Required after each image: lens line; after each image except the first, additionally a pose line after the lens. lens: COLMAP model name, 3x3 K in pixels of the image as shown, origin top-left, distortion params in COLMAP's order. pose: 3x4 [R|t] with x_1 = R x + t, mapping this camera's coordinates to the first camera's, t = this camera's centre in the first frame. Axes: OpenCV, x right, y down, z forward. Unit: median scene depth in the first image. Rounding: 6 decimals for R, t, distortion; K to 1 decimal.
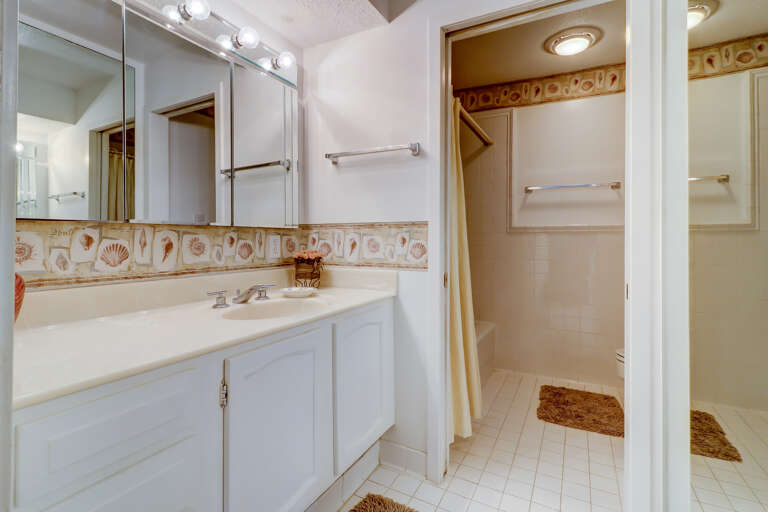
lens RADIAL K [[366.4, 0, 385.8], [0, 366.4, 239.4], [0, 0, 1]] dist [0.002870, 0.000361]
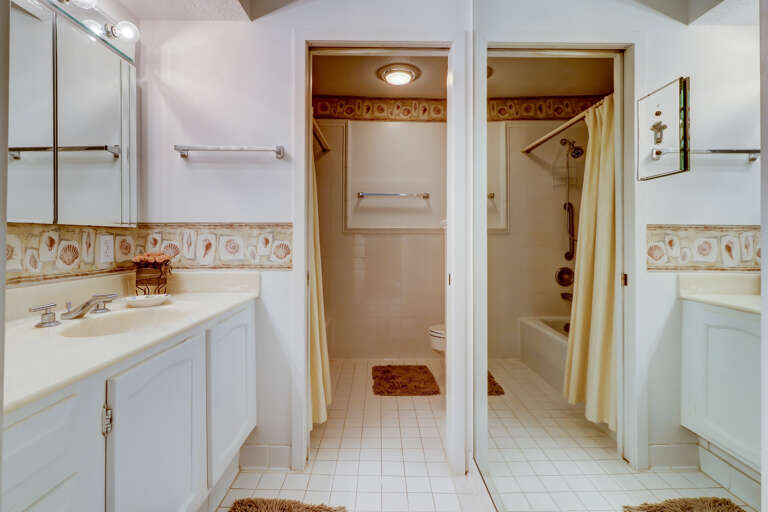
lens RADIAL K [[366.4, 0, 384.7], [0, 366.4, 240.7], [0, 0, 1]] dist [0.002870, 0.000361]
pose [[0.877724, -0.003397, 0.479155, -0.142776], [0.001905, 0.999992, 0.003599, -0.000780], [-0.479163, -0.002246, 0.877723, -0.037477]]
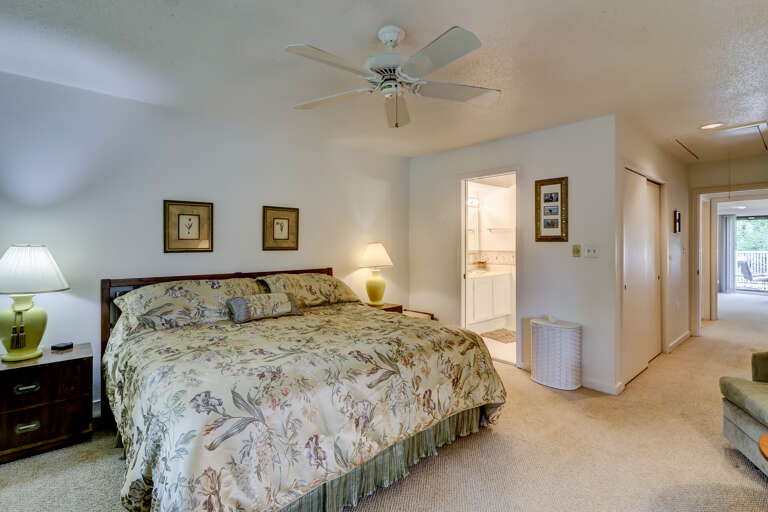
lens RADIAL K [[366.4, 0, 393.7], [0, 366.4, 239.7], [0, 0, 1]] dist [0.002870, 0.000361]
pose [[0.941707, -0.005373, -0.336392, 0.132772], [0.004355, 0.999983, -0.003779, -0.128728], [0.336407, 0.002093, 0.941714, -2.200118]]
